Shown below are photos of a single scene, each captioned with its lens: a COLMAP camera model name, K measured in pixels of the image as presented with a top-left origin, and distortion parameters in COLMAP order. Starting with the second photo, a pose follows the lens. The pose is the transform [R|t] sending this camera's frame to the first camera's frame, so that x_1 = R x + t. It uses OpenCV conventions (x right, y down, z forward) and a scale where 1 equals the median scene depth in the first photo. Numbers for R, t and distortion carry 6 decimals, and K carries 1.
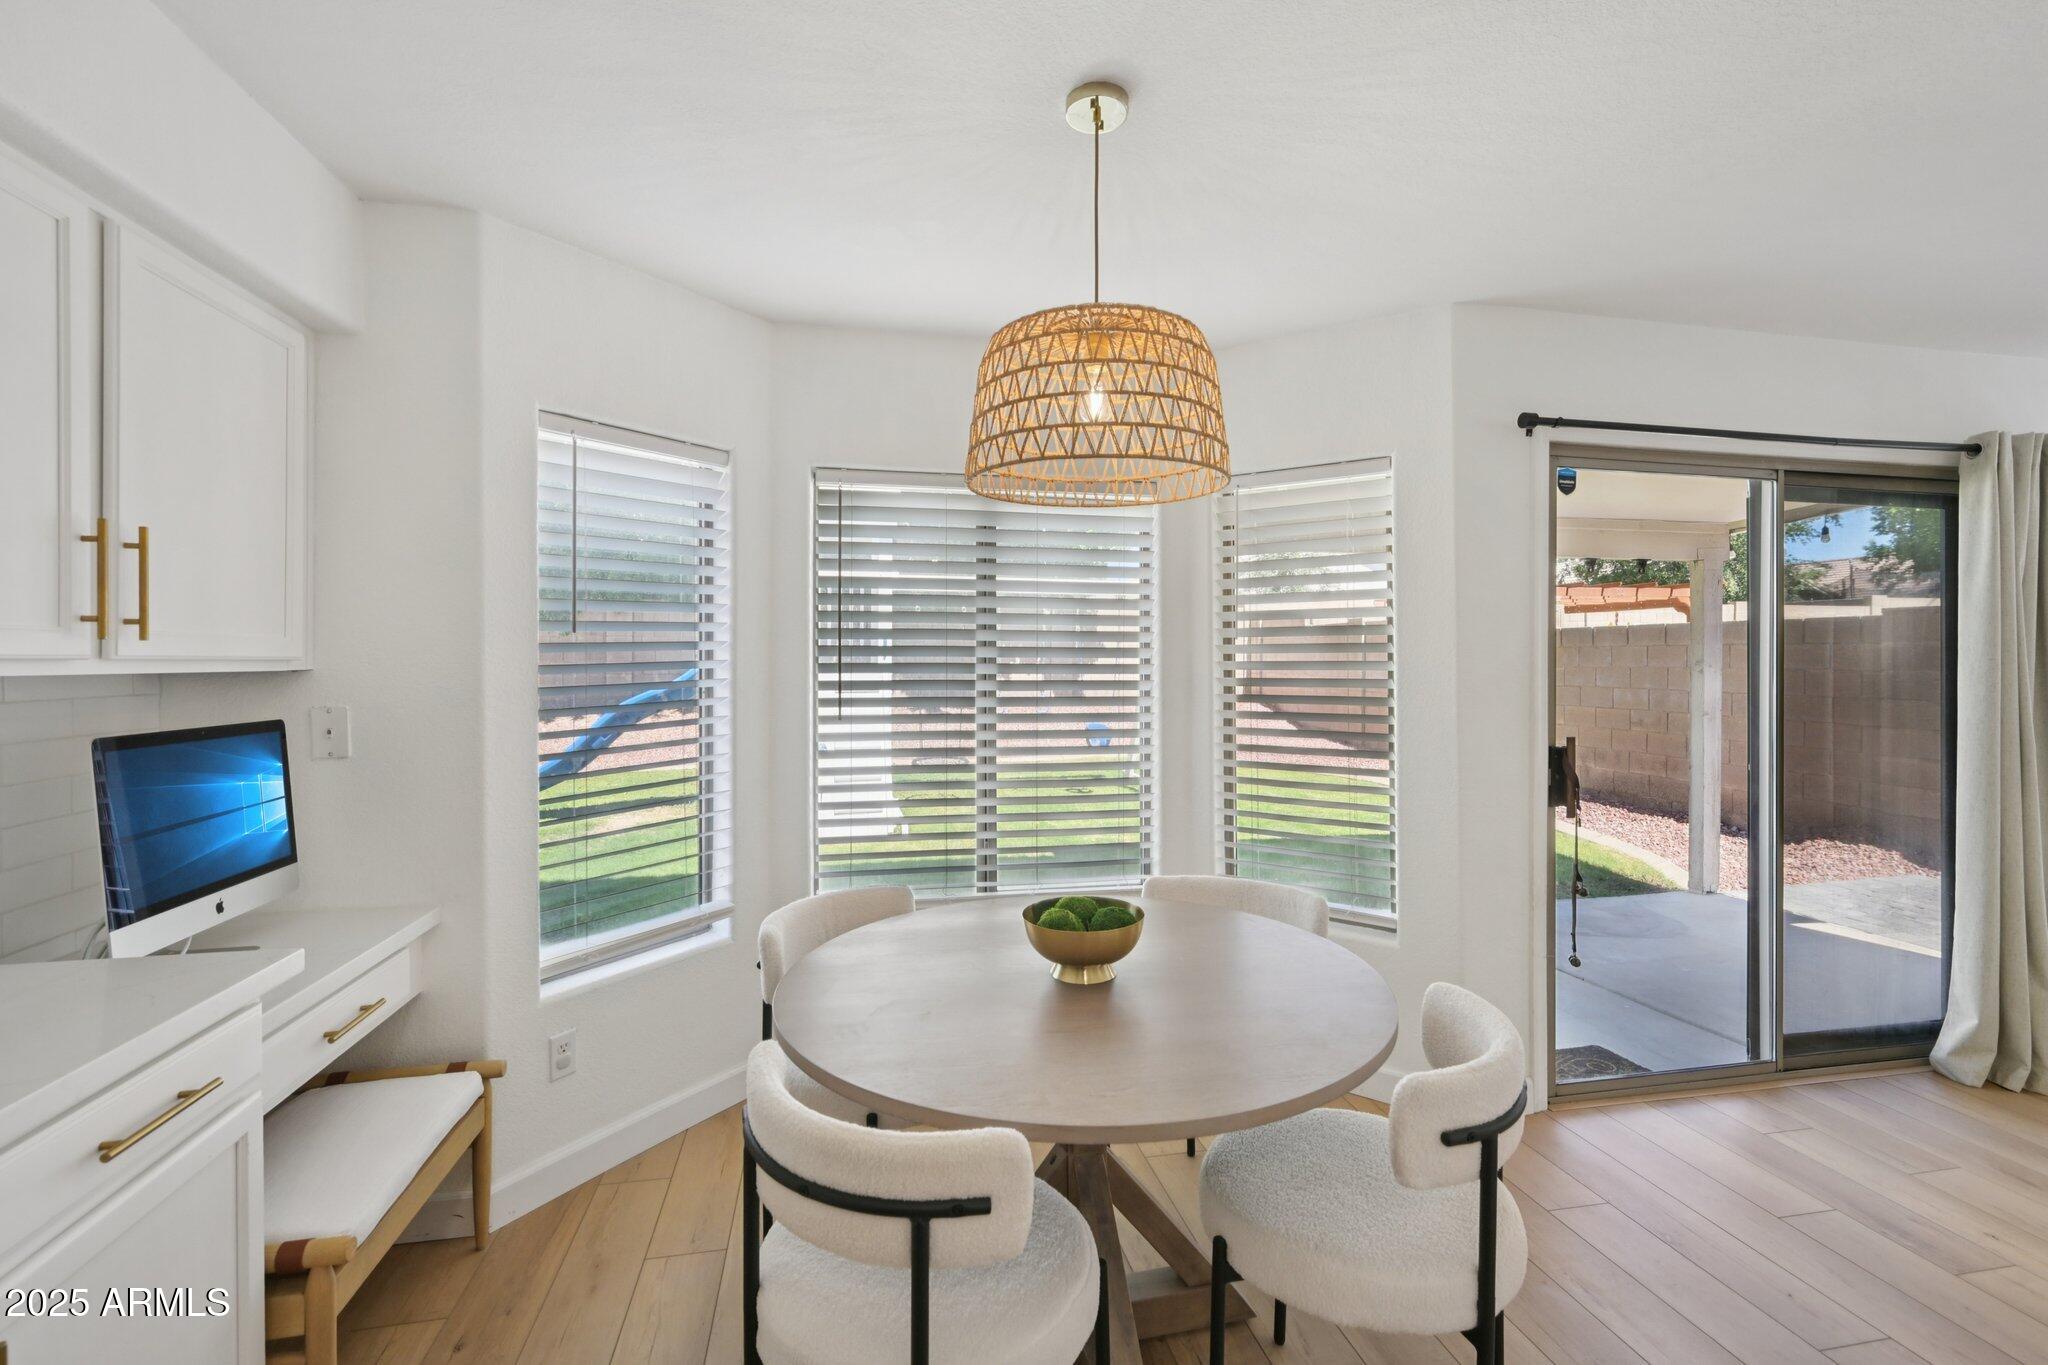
lens RADIAL K [[879.8, 0, 1024.8], [0, 879.8, 667.5], [0, 0, 1]] dist [0.001217, 0.000273]
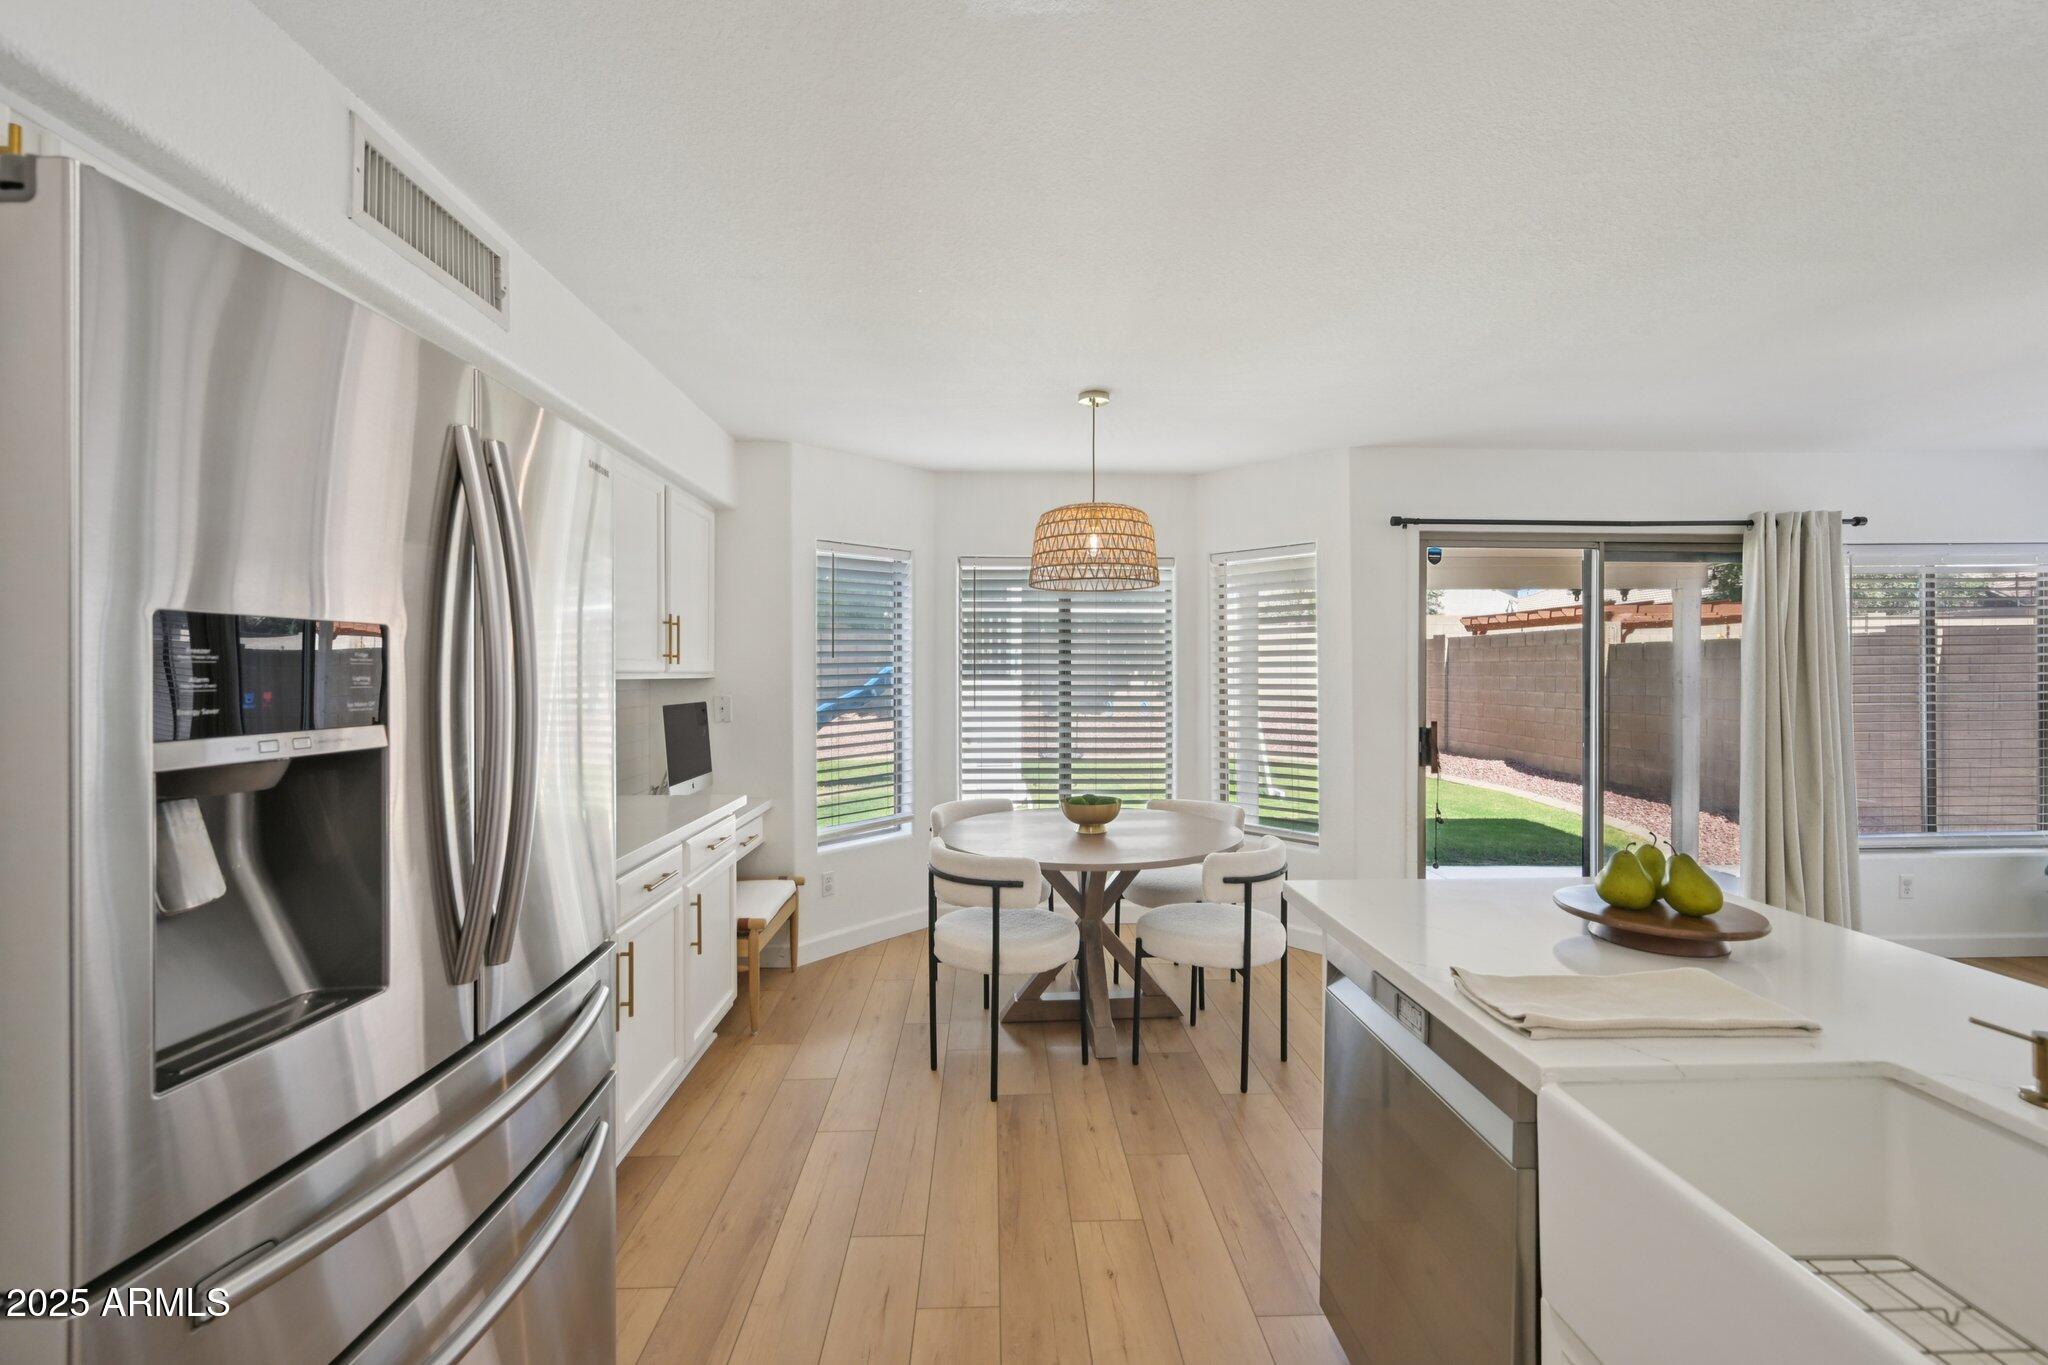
lens RADIAL K [[828.8, 0, 1024.0], [0, 828.8, 682.5], [0, 0, 1]] dist [0.000443, 0.000071]
pose [[0.986718, -0.000355, -0.162443, 0.164279], [0.000794, 0.999996, 0.002633, 0.007742], [0.162441, -0.002727, 0.986714, -0.637918]]
